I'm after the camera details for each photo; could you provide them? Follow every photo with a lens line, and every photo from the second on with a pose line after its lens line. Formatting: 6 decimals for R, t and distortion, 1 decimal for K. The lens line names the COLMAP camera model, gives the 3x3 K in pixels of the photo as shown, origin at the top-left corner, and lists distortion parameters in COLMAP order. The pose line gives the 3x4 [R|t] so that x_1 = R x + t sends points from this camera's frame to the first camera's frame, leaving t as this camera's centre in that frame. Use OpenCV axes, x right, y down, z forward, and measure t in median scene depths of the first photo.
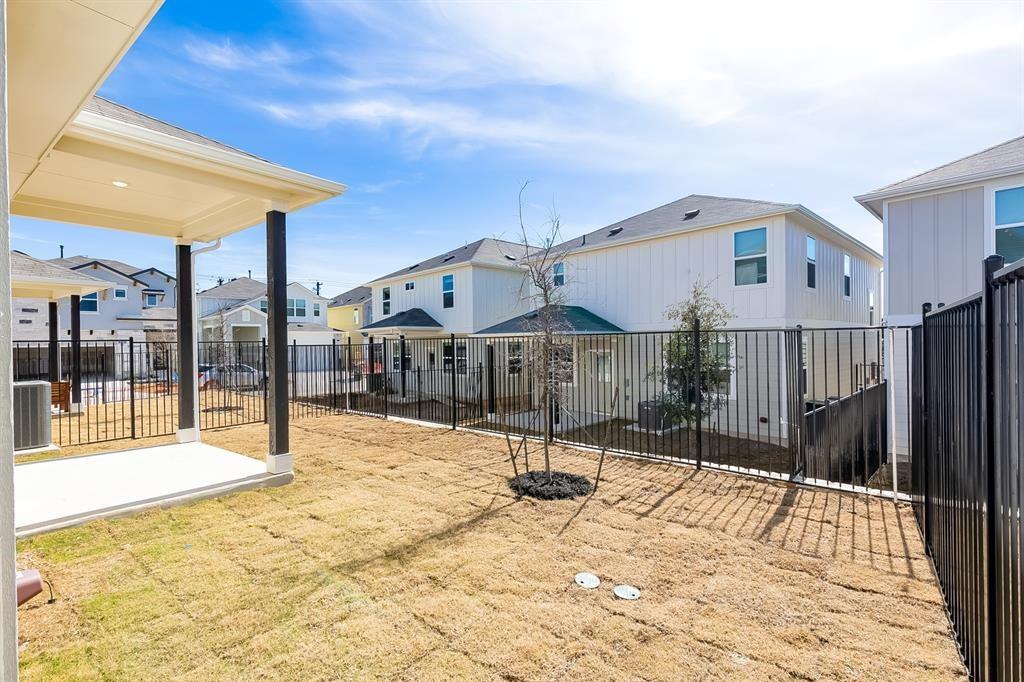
lens RADIAL K [[472.4, 0, 510.2], [0, 472.4, 342.4], [0, 0, 1]] dist [0.002343, -0.000506]
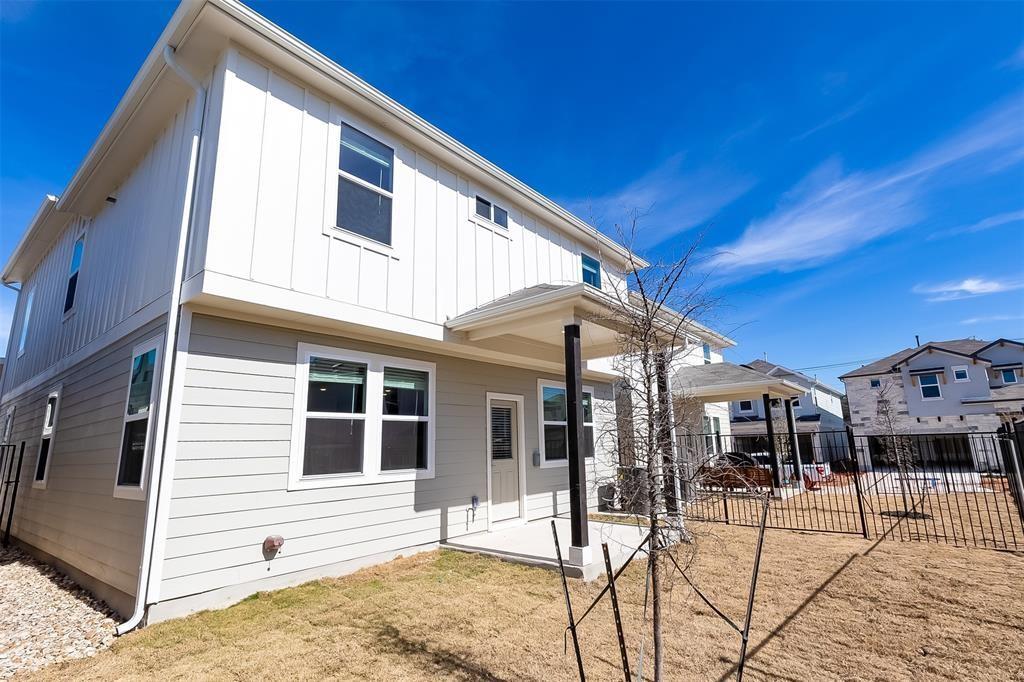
lens RADIAL K [[472.4, 0, 515.8], [0, 472.4, 344.9], [0, 0, 1]] dist [0.002343, -0.000506]
pose [[-0.034753, -0.196196, -0.979949, 0.120974], [0.024731, 0.980072, -0.197098, -0.000687], [0.999090, -0.031085, -0.029208, 0.167128]]
